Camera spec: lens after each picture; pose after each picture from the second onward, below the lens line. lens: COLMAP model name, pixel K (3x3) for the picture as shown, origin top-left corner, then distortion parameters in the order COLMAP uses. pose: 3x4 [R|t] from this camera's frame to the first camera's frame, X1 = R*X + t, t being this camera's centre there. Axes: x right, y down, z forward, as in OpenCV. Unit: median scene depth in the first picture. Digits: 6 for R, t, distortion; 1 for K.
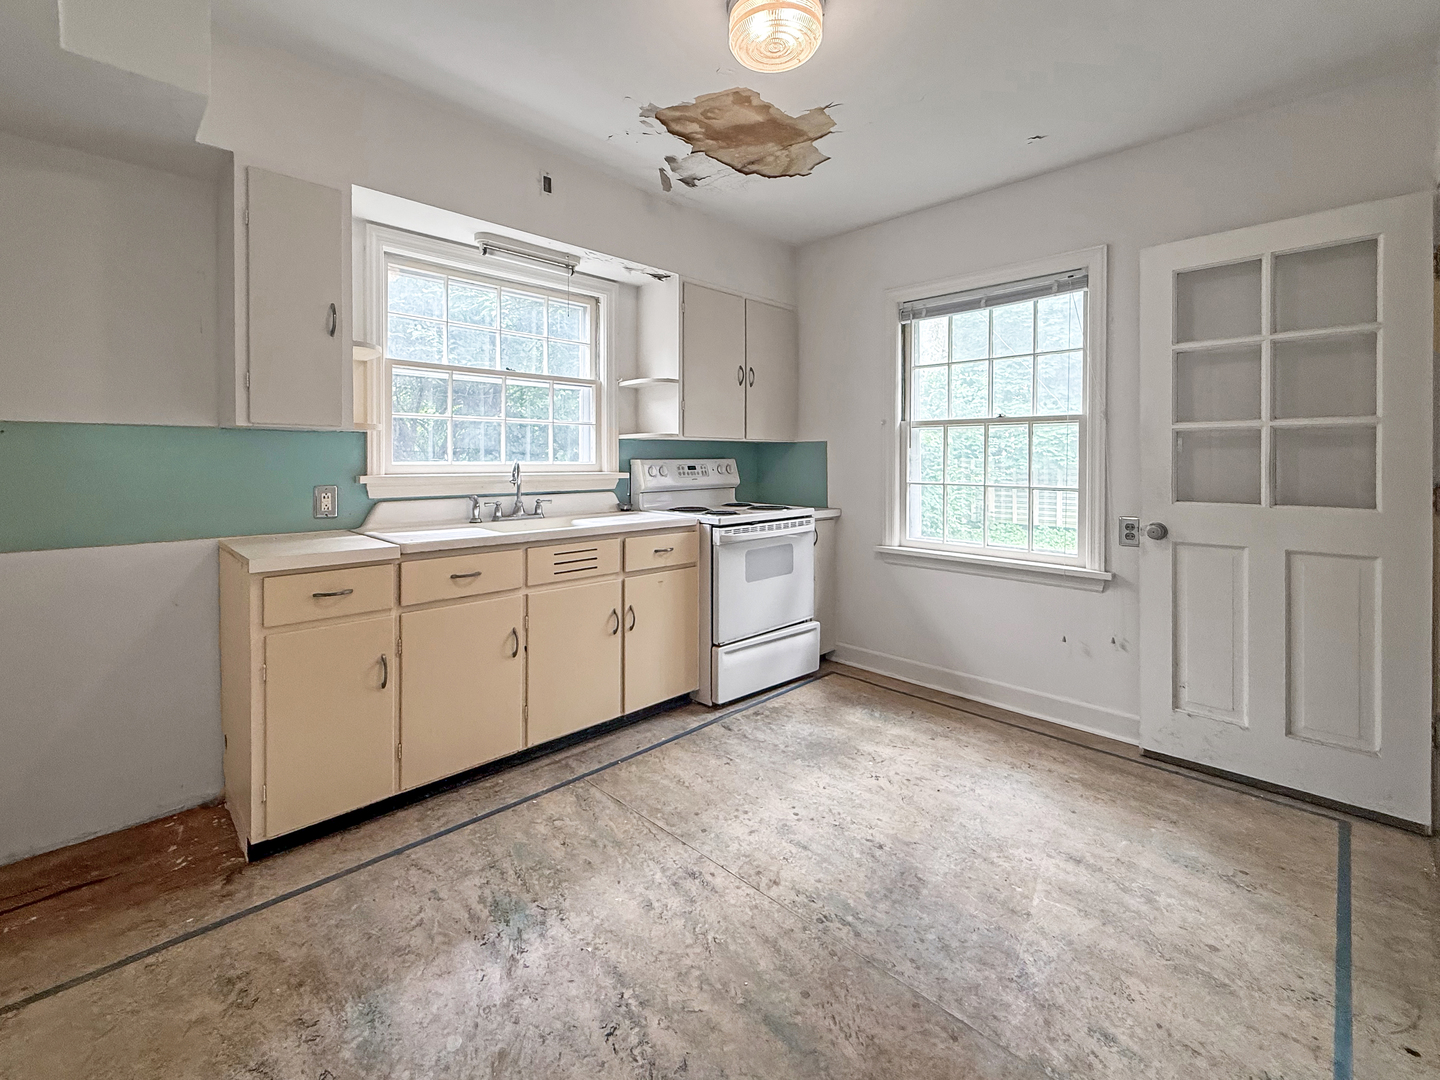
lens RADIAL K [[630.4, 0, 682.1], [0, 630.4, 457.6], [0, 0, 1]] dist [0.001438, 0.000504]
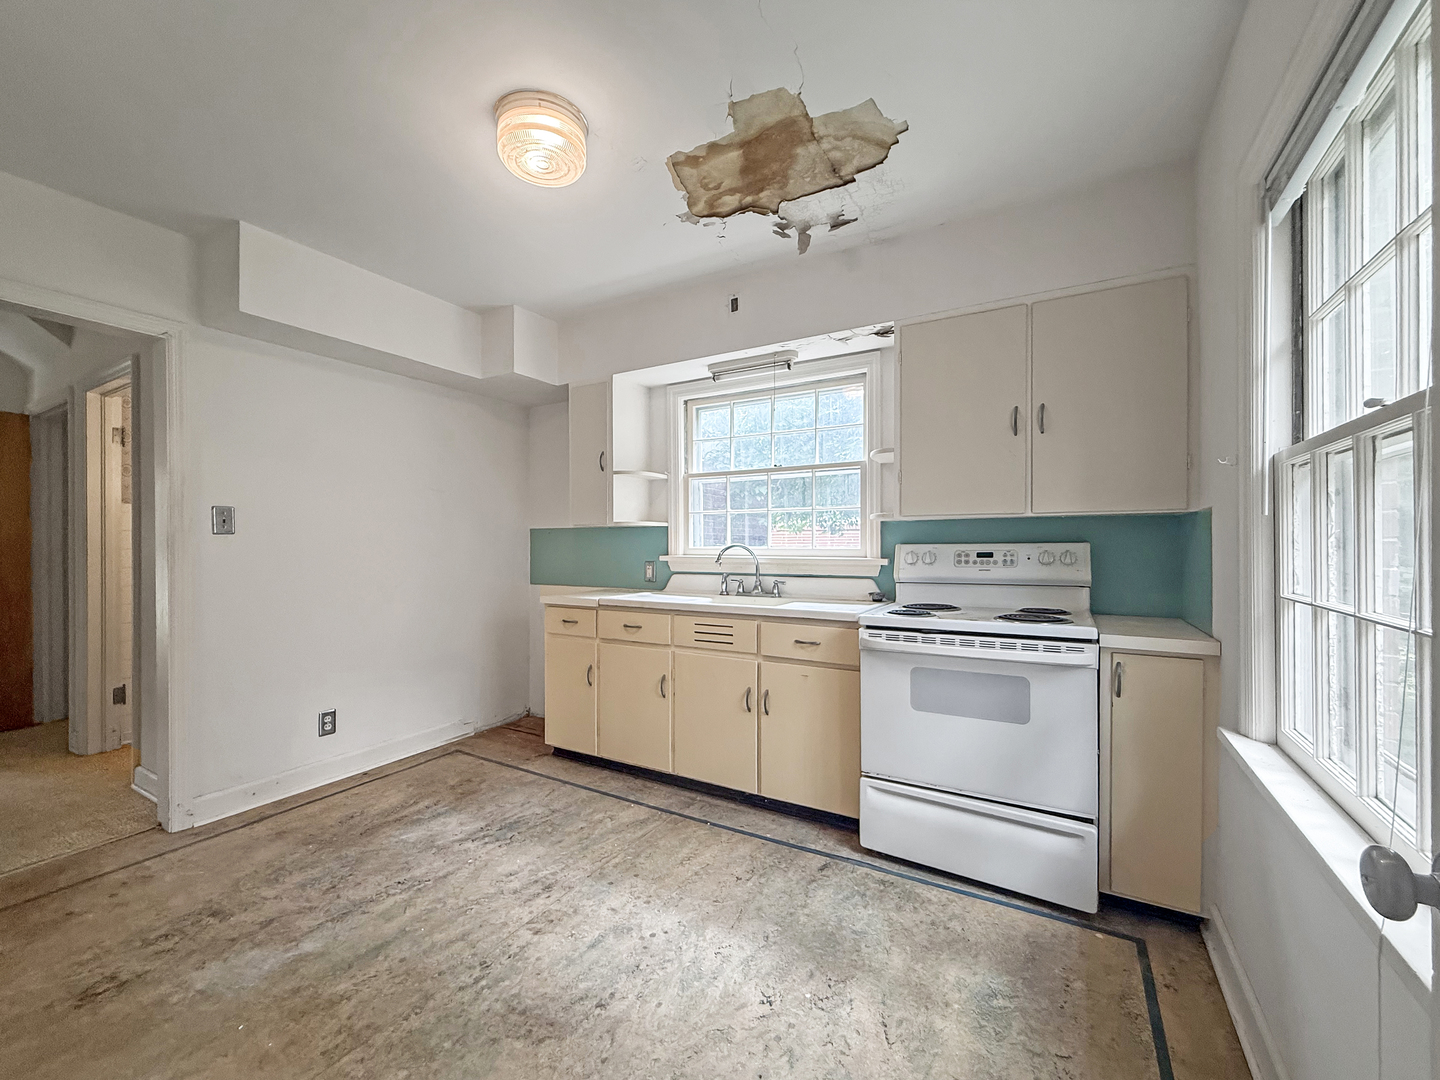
lens RADIAL K [[585.3, 0, 720.0], [0, 585.3, 540.0], [0, 0, 1]] dist [0.000423, 0.000372]
pose [[0.282583, -0.009513, -0.959196, 0.859657], [0.003877, 0.999954, -0.008775, 0.004436], [0.959235, -0.001239, 0.282607, 0.721107]]
